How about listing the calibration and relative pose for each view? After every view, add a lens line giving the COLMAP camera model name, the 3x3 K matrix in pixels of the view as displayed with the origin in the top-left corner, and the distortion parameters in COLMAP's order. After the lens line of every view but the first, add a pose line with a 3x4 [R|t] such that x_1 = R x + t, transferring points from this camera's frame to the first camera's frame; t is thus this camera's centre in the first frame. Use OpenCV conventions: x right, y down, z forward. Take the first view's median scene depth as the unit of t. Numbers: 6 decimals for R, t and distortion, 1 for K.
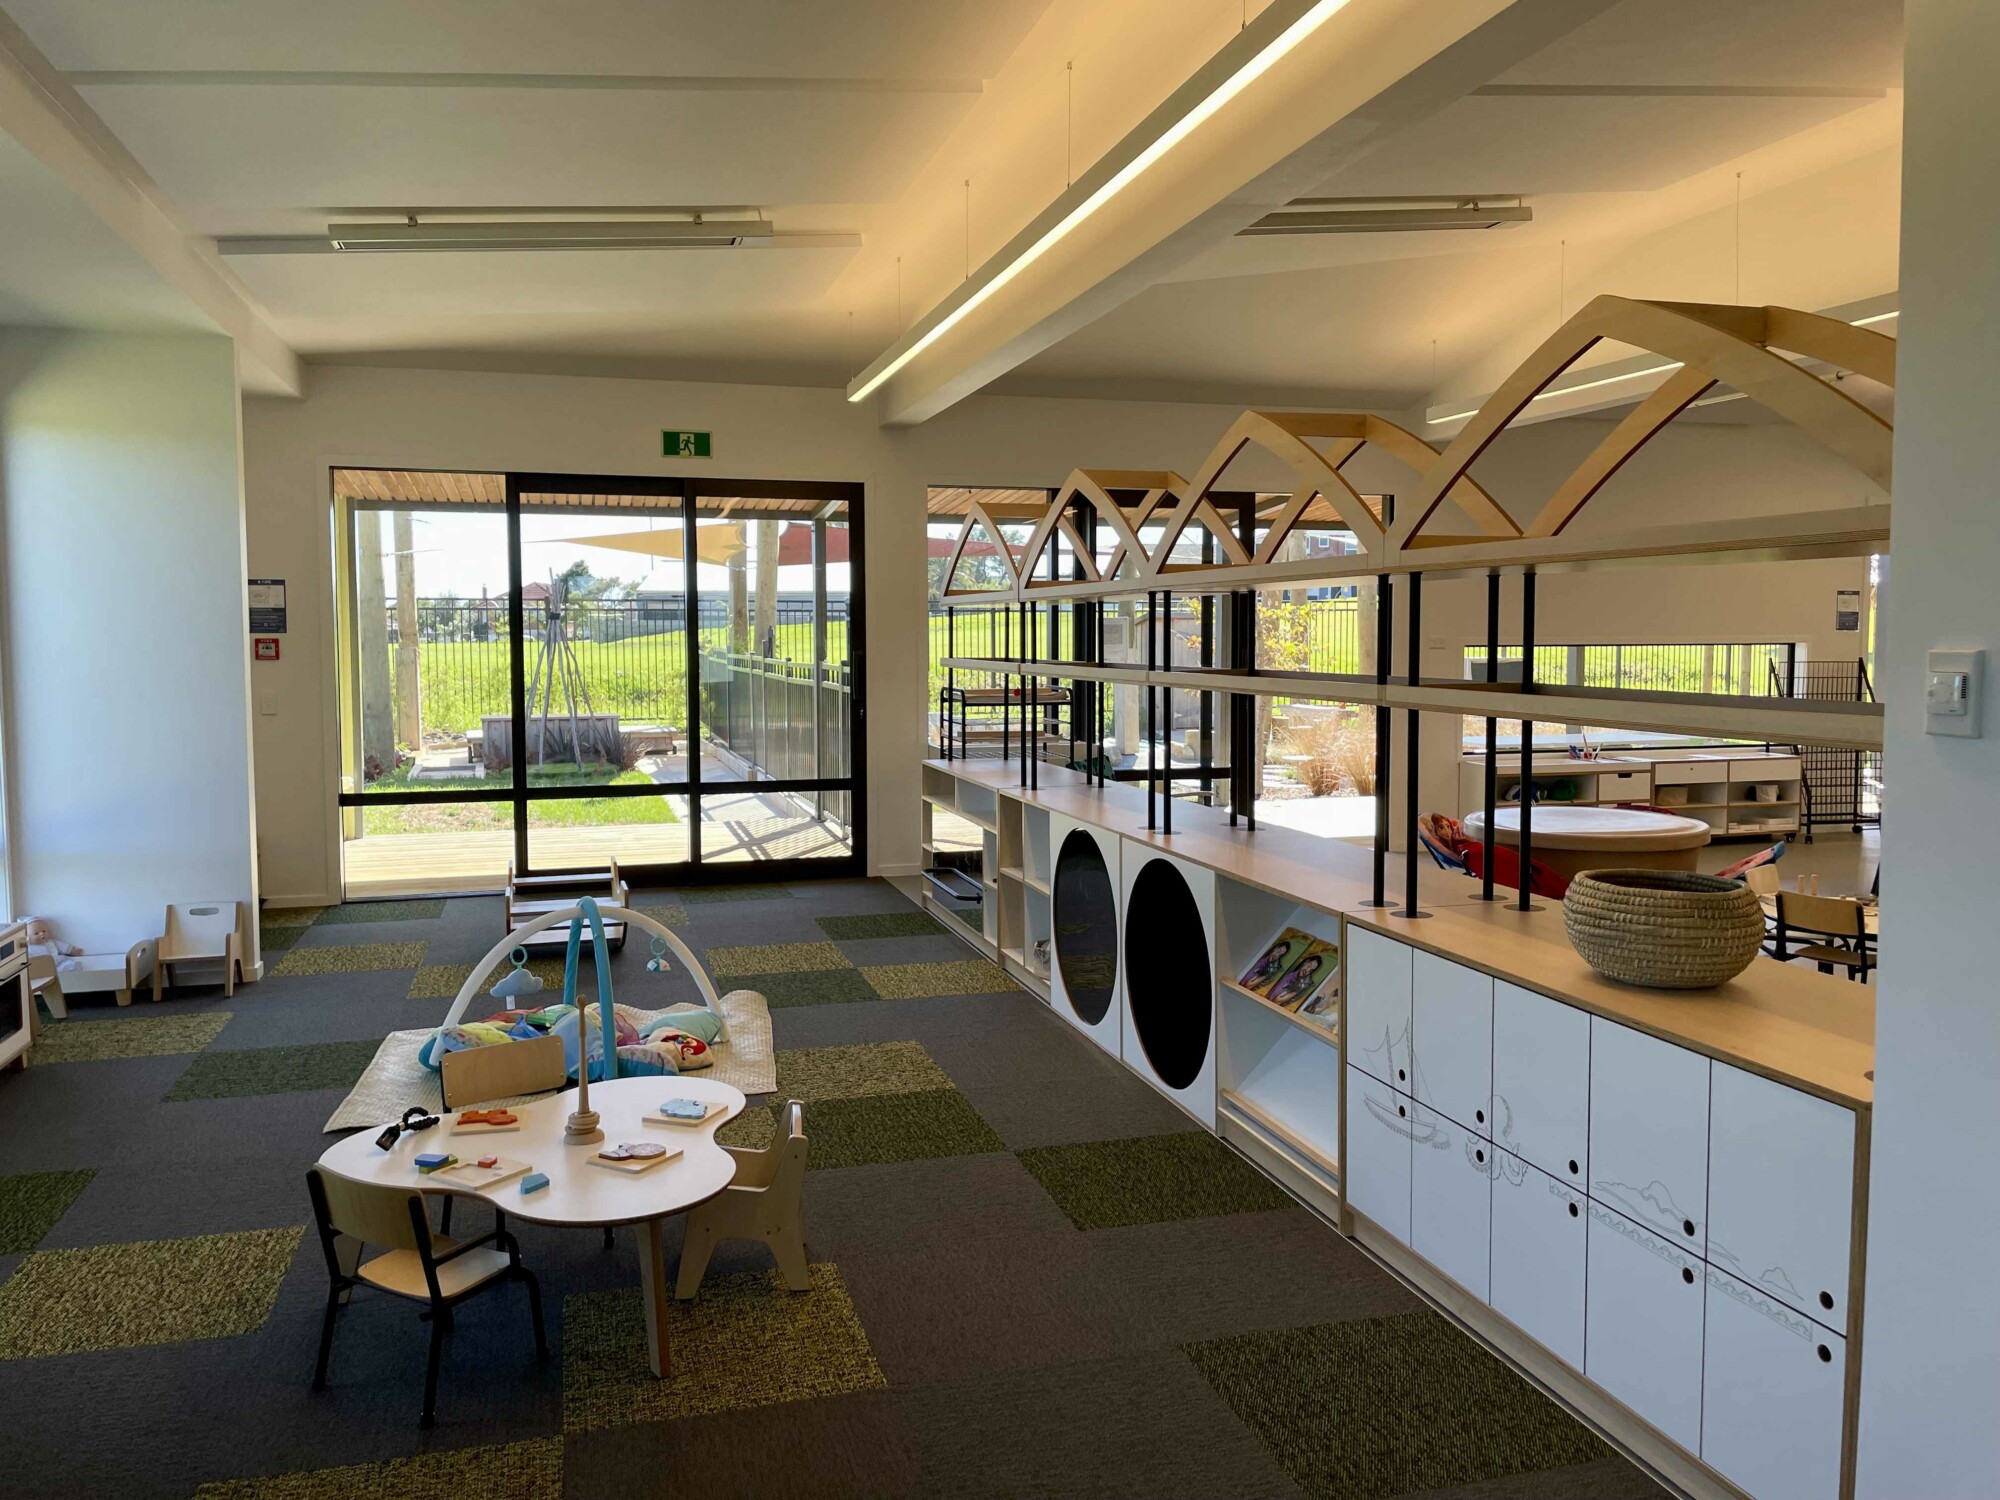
lens RADIAL K [[1494.8, 0, 1002.9], [0, 1494.8, 731.6], [0, 0, 1]] dist [0.107427, -0.149692]
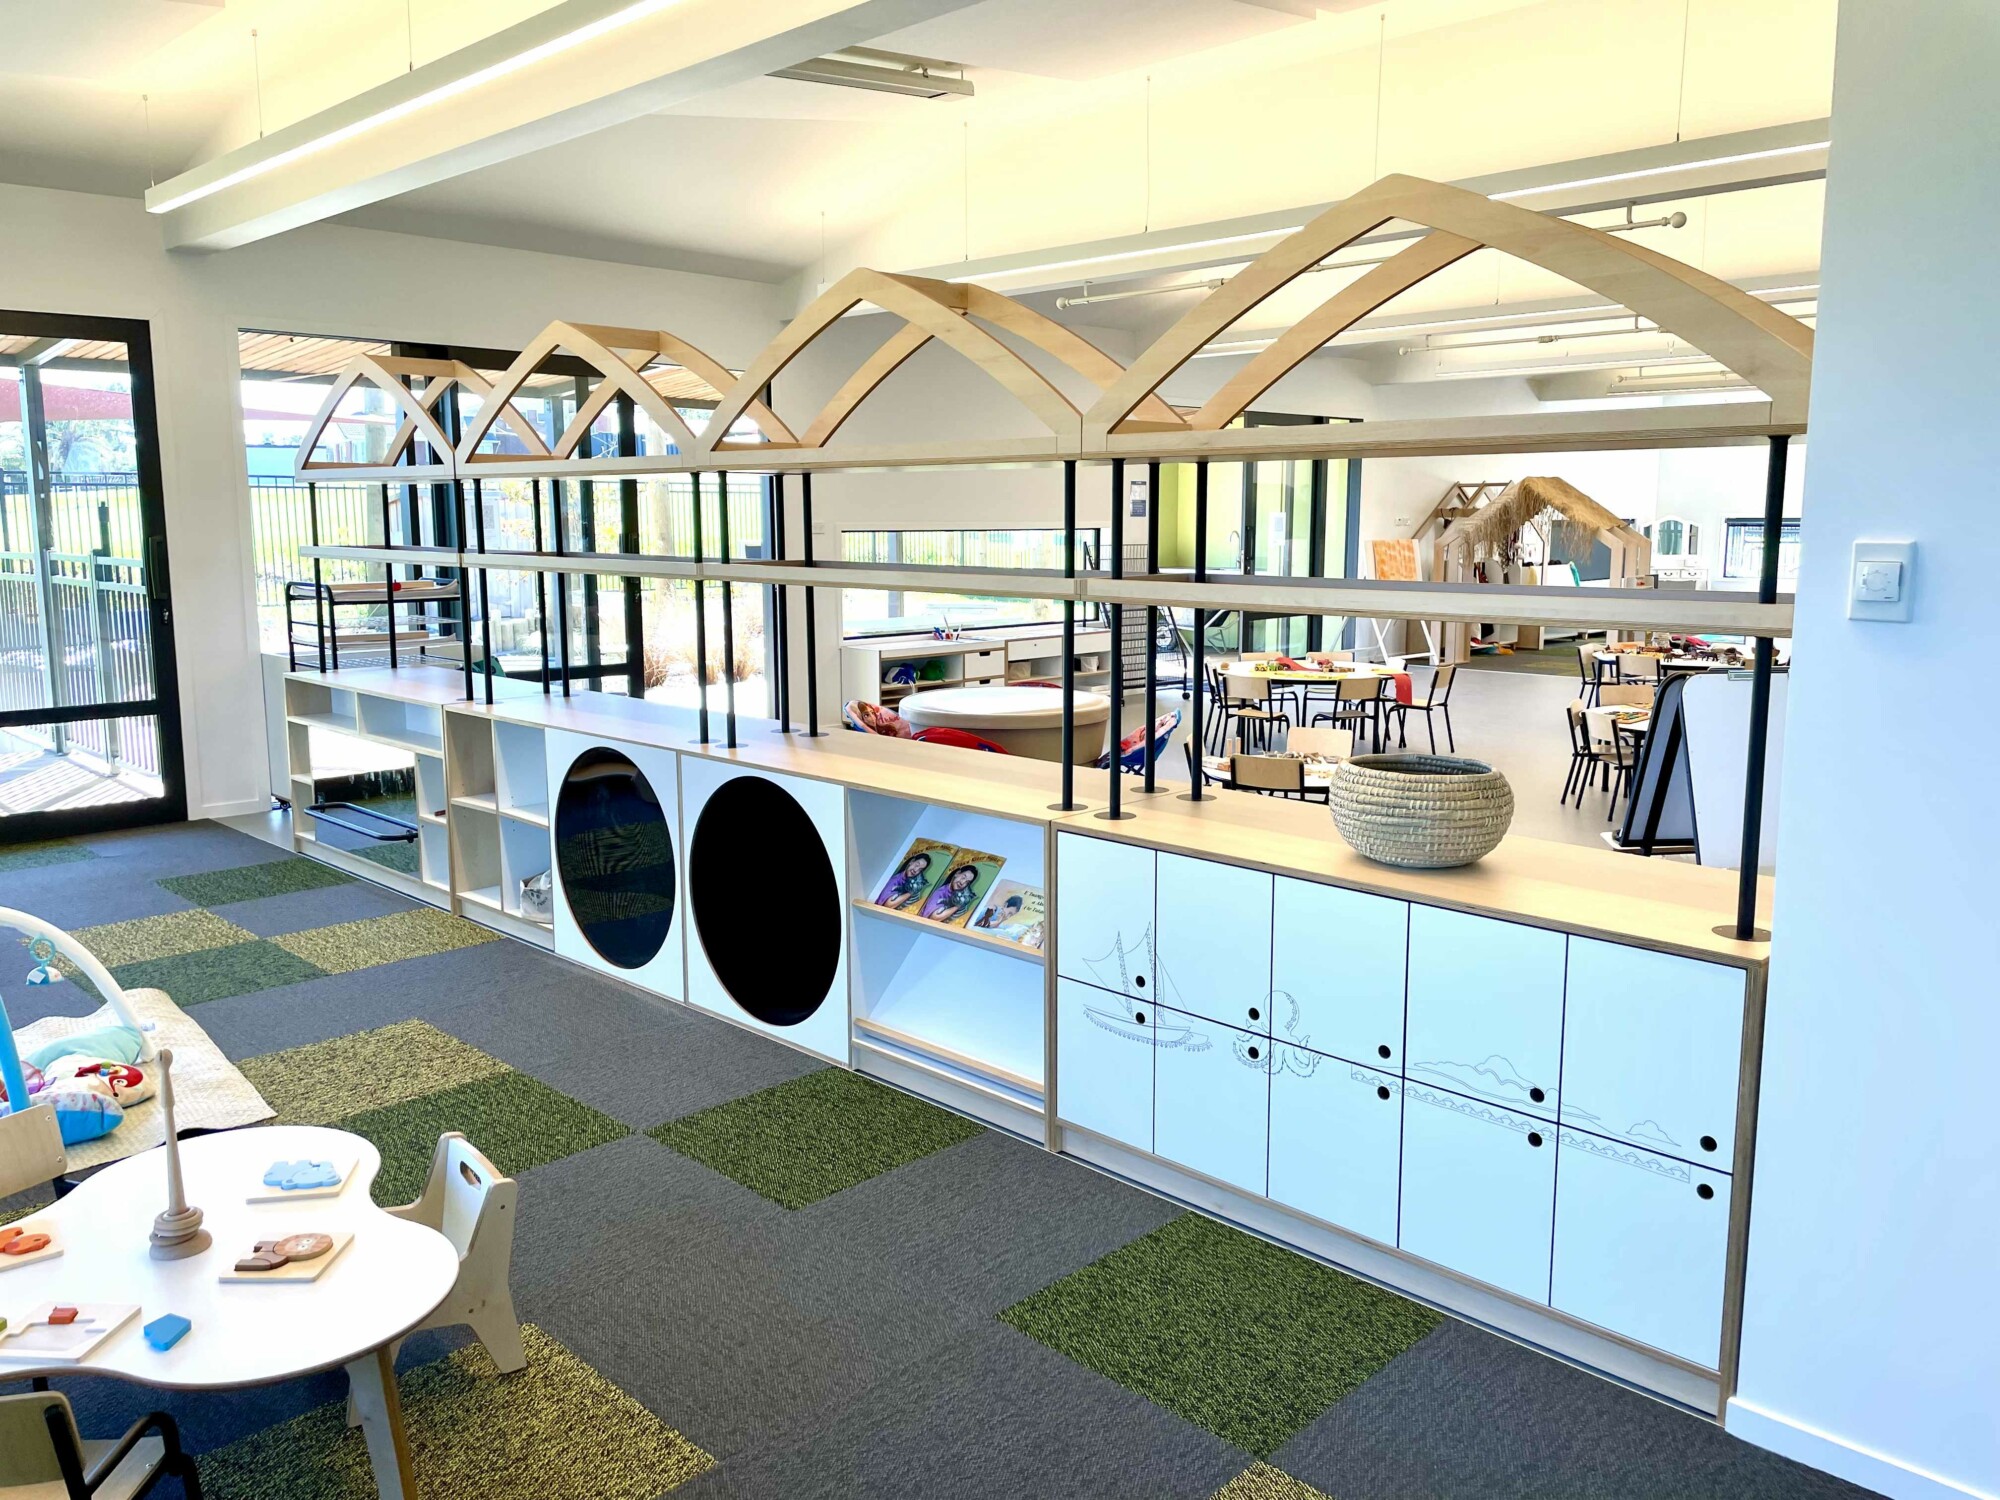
lens RADIAL K [[1494.8, 0, 1002.9], [0, 1494.8, 731.6], [0, 0, 1]] dist [0.107427, -0.149692]
pose [[0.873170, -0.069041, 0.482501, -0.206294], [0.031301, 0.995817, 0.085845, -0.014372], [-0.486409, -0.059854, 0.871679, 0.162740]]
